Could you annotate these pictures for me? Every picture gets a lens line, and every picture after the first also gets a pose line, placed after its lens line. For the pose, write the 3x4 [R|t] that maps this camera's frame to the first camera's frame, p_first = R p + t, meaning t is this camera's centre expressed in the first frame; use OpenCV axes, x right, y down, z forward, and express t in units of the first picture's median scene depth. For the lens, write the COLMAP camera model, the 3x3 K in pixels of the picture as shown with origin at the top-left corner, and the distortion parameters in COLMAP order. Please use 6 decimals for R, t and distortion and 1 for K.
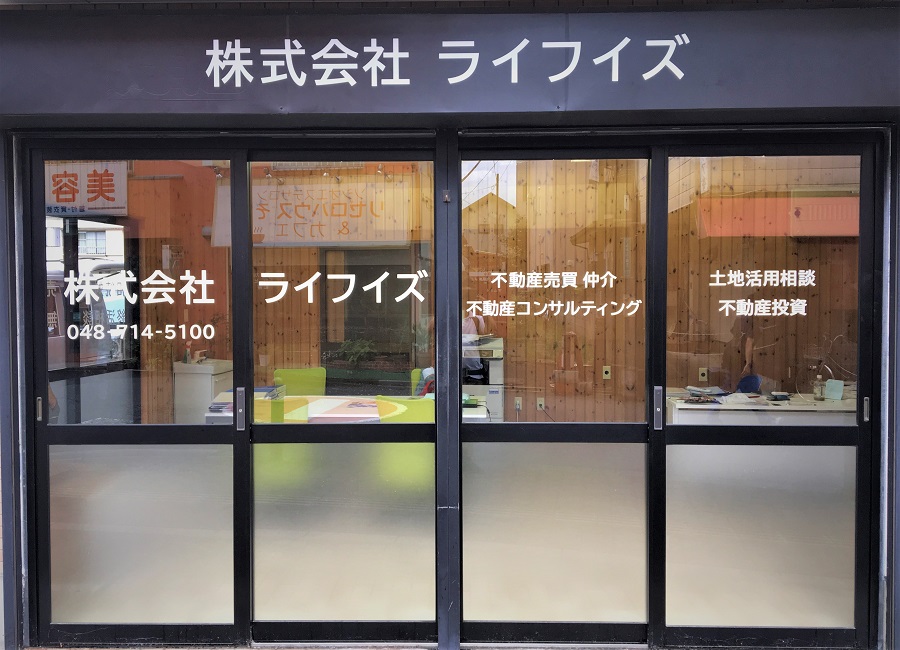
lens RADIAL K [[771.5, 0, 397.4], [0, 771.5, 314.0], [0, 0, 1]] dist [0.002106, -0.015468]
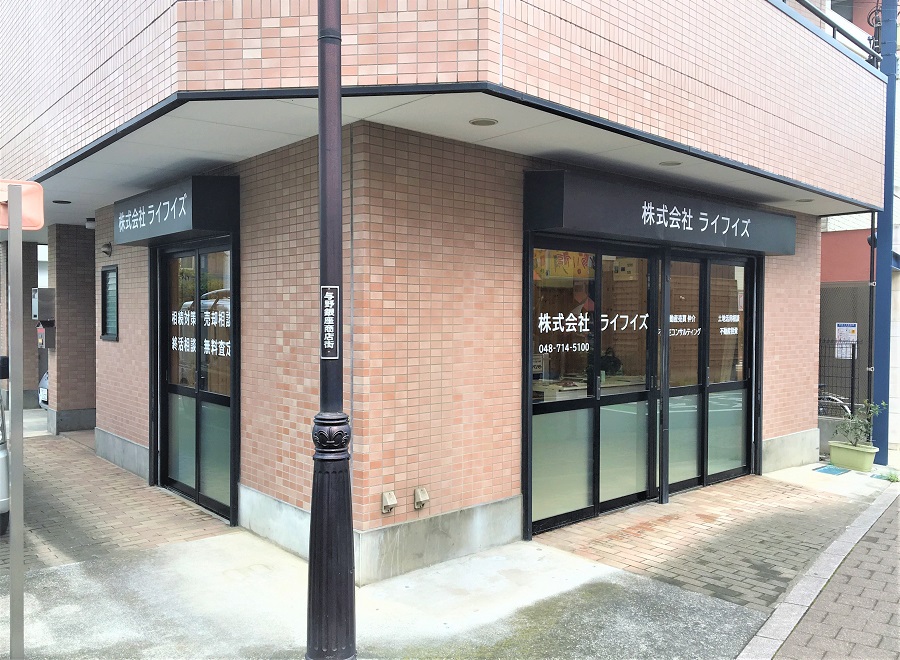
lens RADIAL K [[748.8, 0, 450.2], [0, 748.8, 325.7], [0, 0, 1]] dist [0.023453, -0.023446]
pose [[0.739812, -0.003424, 0.672805, -1.769377], [0.009611, 0.999939, -0.005480, -0.021477], [-0.672745, 0.010521, 0.739799, -0.097319]]
